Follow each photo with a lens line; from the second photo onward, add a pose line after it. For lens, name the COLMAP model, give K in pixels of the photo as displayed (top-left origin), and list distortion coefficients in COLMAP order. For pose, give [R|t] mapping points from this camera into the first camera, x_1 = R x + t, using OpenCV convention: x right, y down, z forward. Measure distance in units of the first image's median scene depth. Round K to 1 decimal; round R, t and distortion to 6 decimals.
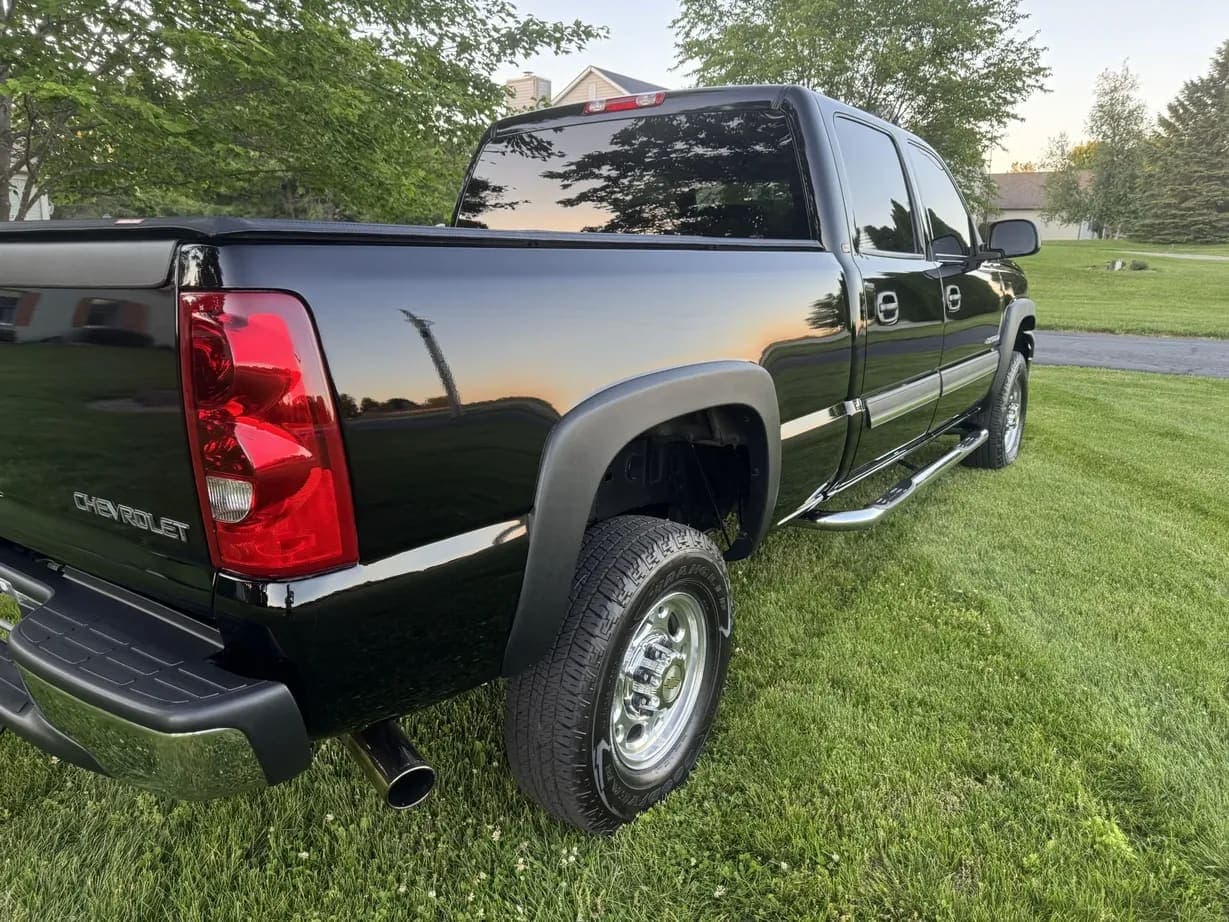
lens RADIAL K [[875.2, 0, 606.7], [0, 875.2, 461.9], [0, 0, 1]] dist [0.024966, -0.019590]
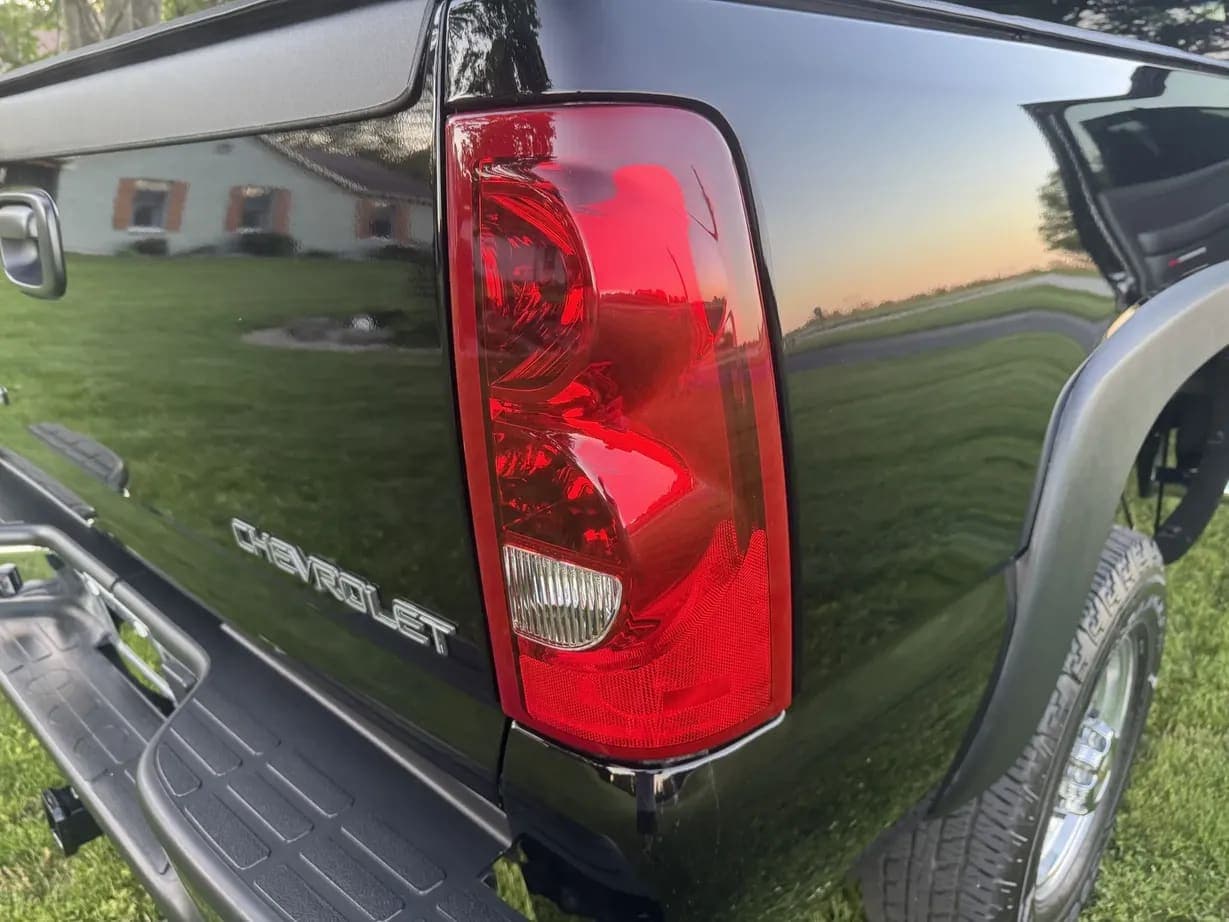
lens RADIAL K [[975.1, 0, 615.6], [0, 975.1, 457.9], [0, 0, 1]] dist [-0.001228, 0.002458]
pose [[0.985651, 0.019652, -0.167648, -0.293266], [-0.005699, 0.996508, 0.083308, -0.060803], [0.168699, -0.081157, 0.982321, 0.489698]]
